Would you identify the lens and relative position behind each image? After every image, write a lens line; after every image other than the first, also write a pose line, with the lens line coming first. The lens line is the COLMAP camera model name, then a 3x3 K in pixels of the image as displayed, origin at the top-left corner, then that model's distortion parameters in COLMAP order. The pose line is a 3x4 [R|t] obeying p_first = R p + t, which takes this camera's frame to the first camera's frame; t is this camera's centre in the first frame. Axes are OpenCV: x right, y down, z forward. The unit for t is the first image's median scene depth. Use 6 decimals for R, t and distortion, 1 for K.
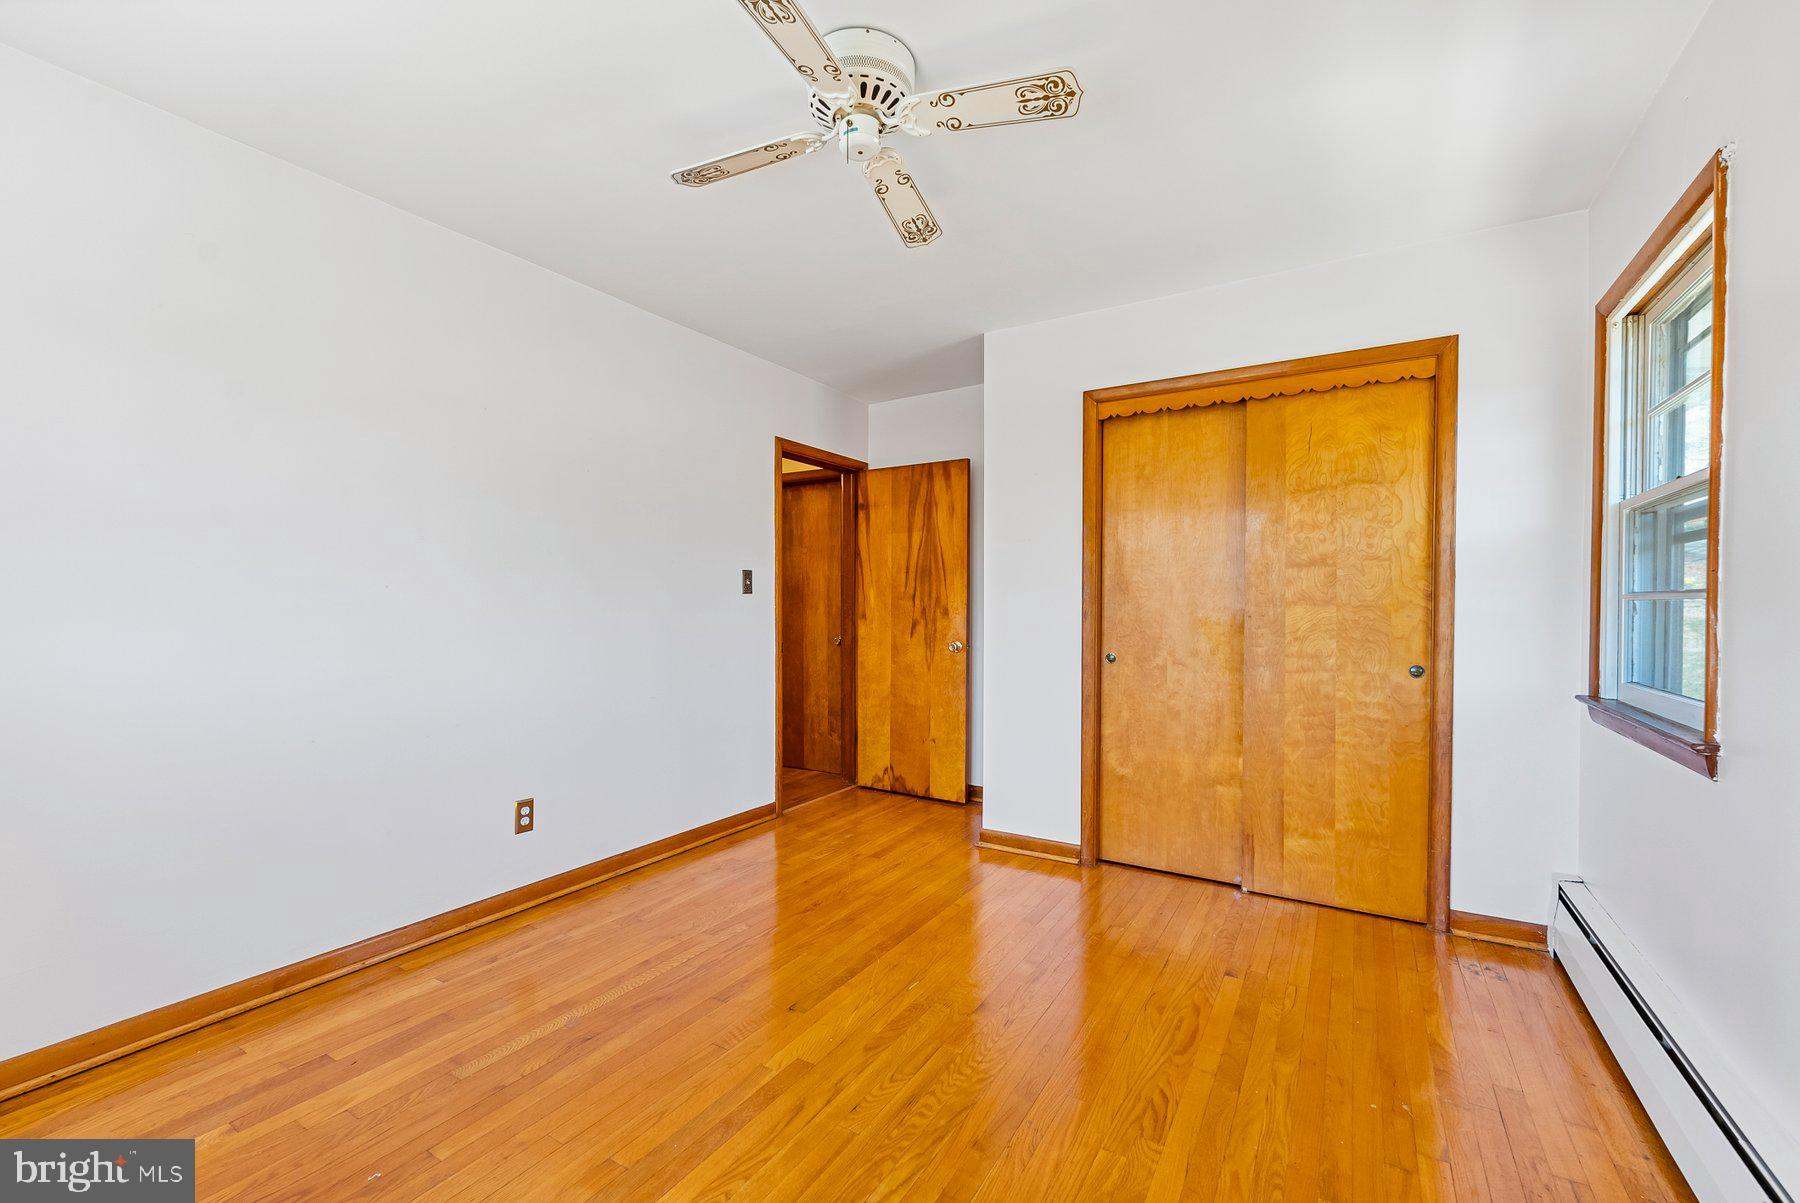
lens RADIAL K [[735.4, 0, 900.0], [0, 735.4, 601.5], [0, 0, 1]] dist [0.001264, 0.000144]
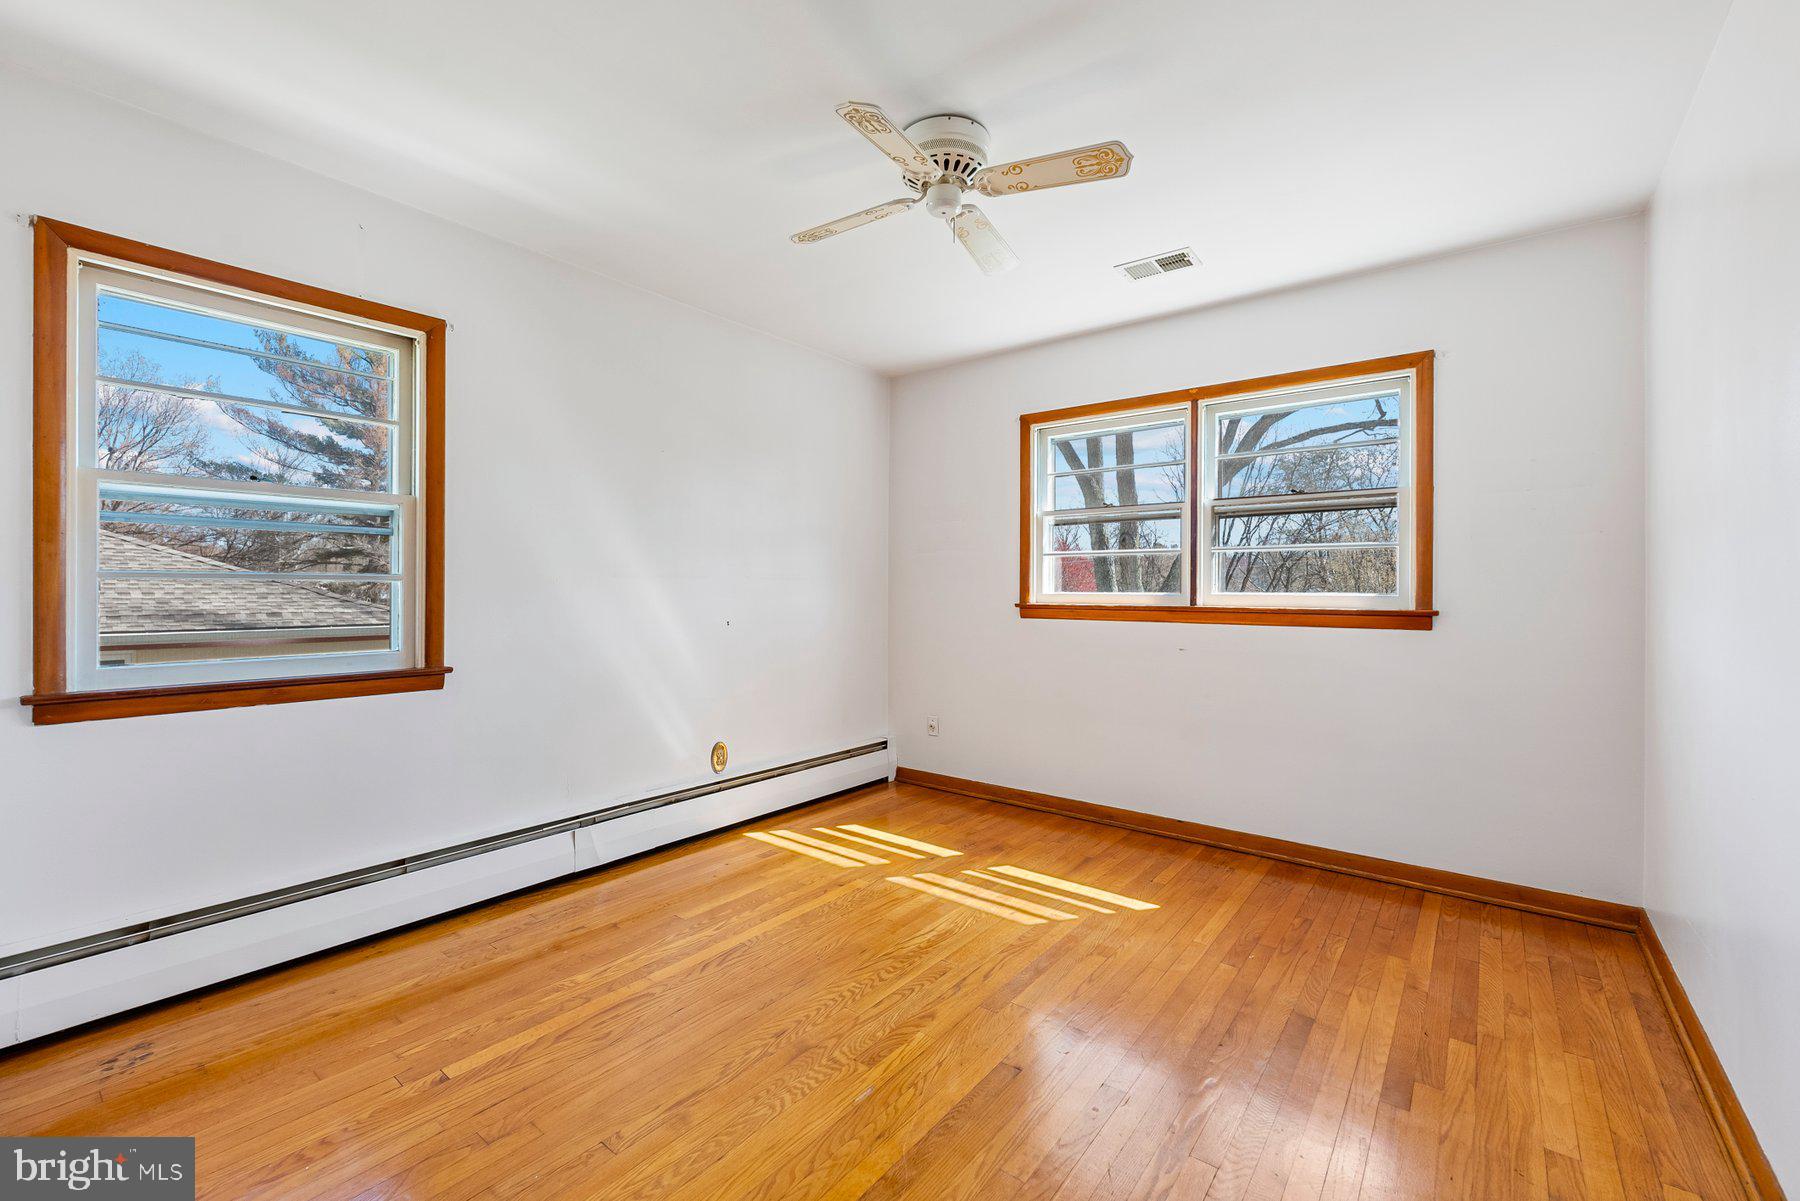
lens RADIAL K [[741.7, 0, 938.4], [0, 741.7, 599.0], [0, 0, 1]] dist [-0.000804, -0.000014]
pose [[-0.996813, -0.006264, 0.079529, -0.138180], [-0.005363, 0.999919, 0.011535, 0.005675], [-0.079594, 0.011071, -0.996766, 2.096539]]
